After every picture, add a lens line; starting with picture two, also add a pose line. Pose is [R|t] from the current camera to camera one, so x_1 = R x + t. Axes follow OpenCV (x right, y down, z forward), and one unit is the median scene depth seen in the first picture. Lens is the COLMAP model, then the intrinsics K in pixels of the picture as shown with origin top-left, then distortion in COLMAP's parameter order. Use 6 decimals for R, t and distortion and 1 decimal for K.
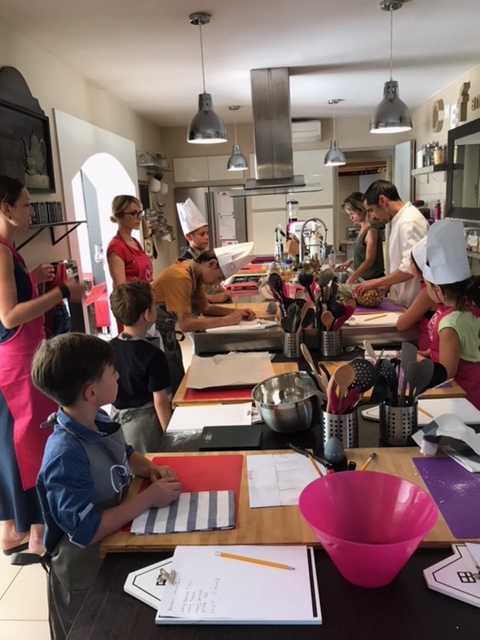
lens RADIAL K [[545.8, 0, 240.4], [0, 545.8, 320.3], [0, 0, 1]] dist [0.001211, 0.025426]
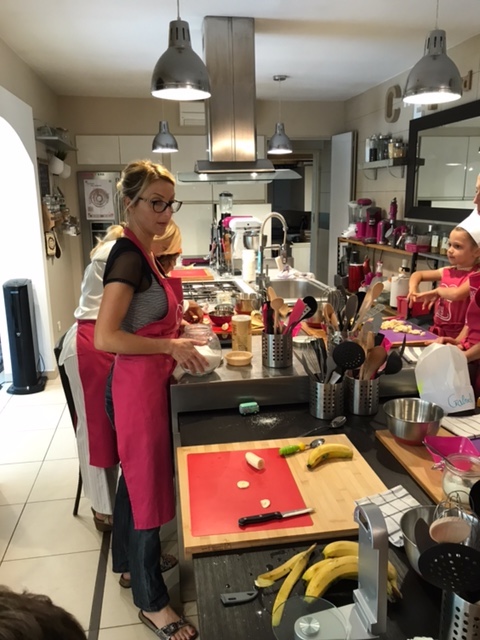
lens RADIAL K [[545.8, 0, 239.5], [0, 545.8, 321.3], [0, 0, 1]] dist [0.001211, 0.025426]
pose [[0.976317, -0.007665, 0.216210, -0.076189], [0.005650, 0.999935, 0.009935, -0.028744], [-0.216272, -0.008478, 0.976296, 0.174789]]
